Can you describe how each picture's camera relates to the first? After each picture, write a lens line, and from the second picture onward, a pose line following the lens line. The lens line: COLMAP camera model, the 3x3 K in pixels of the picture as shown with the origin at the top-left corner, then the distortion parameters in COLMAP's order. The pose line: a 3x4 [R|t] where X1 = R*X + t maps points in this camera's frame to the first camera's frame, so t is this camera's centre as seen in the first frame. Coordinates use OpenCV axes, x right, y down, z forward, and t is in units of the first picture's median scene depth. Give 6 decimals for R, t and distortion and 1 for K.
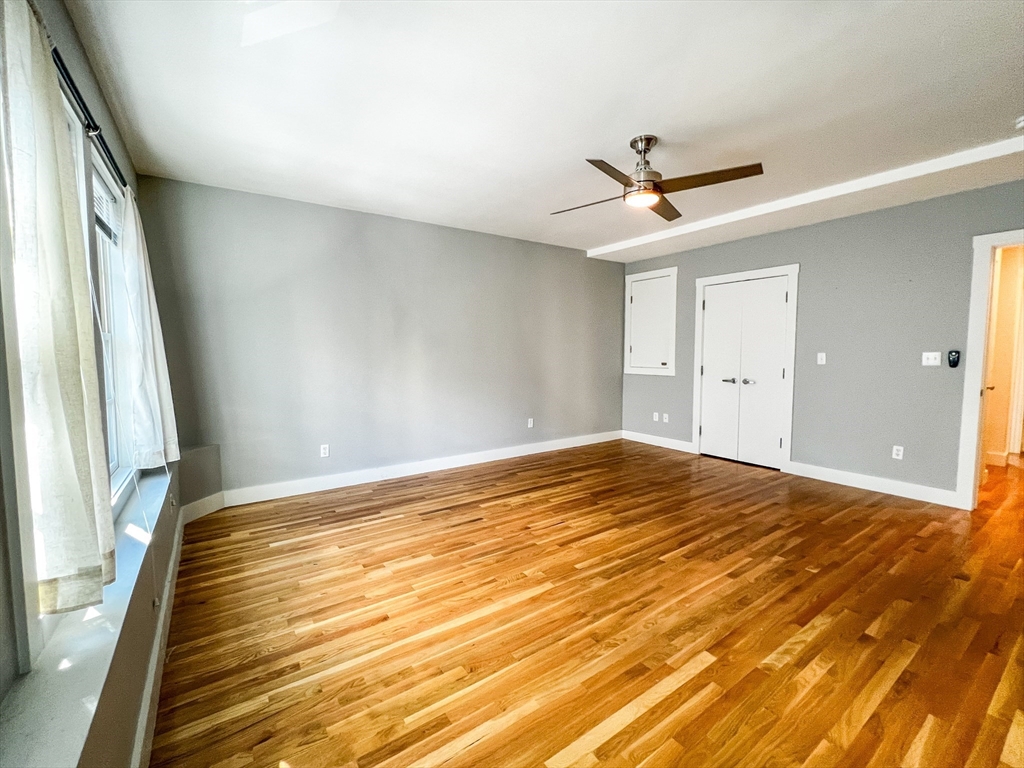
lens RADIAL K [[411.6, 0, 512.3], [0, 411.6, 379.5], [0, 0, 1]] dist [0.002035, 0.000195]
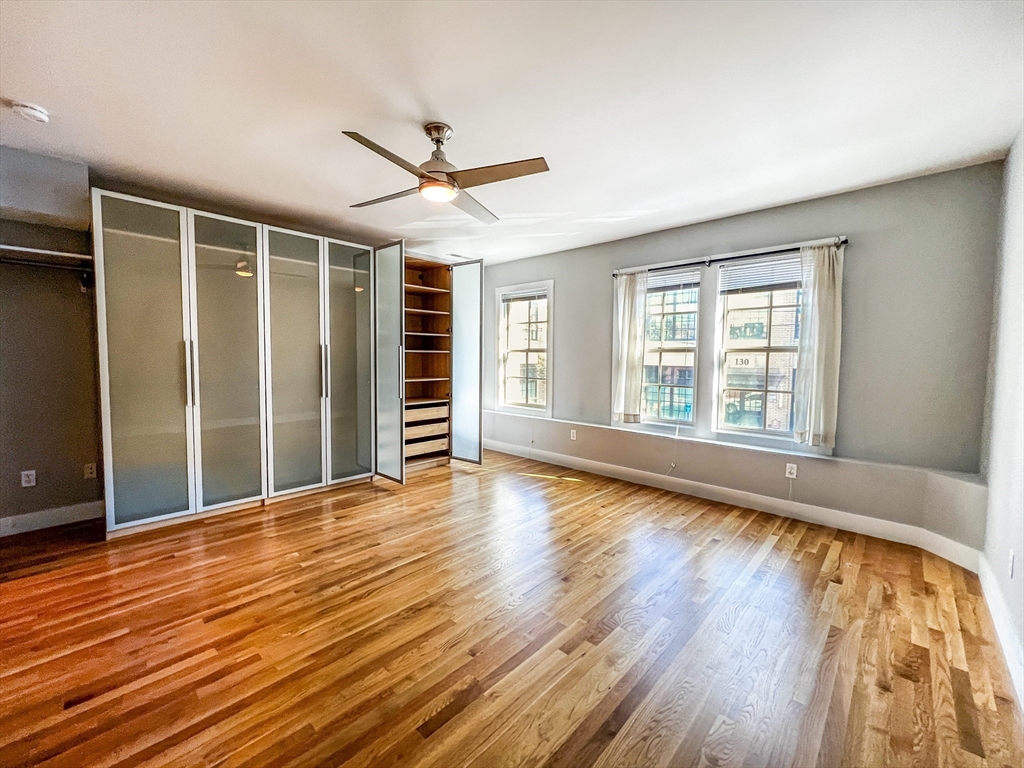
lens RADIAL K [[410.8, 0, 511.7], [0, 410.8, 379.3], [0, 0, 1]] dist [0.001529, 0.000112]
pose [[-0.975377, 0.006472, -0.220450, 0.335507], [-0.022199, 0.991612, 0.127331, -0.135864], [0.219425, 0.129090, -0.967051, 1.808170]]
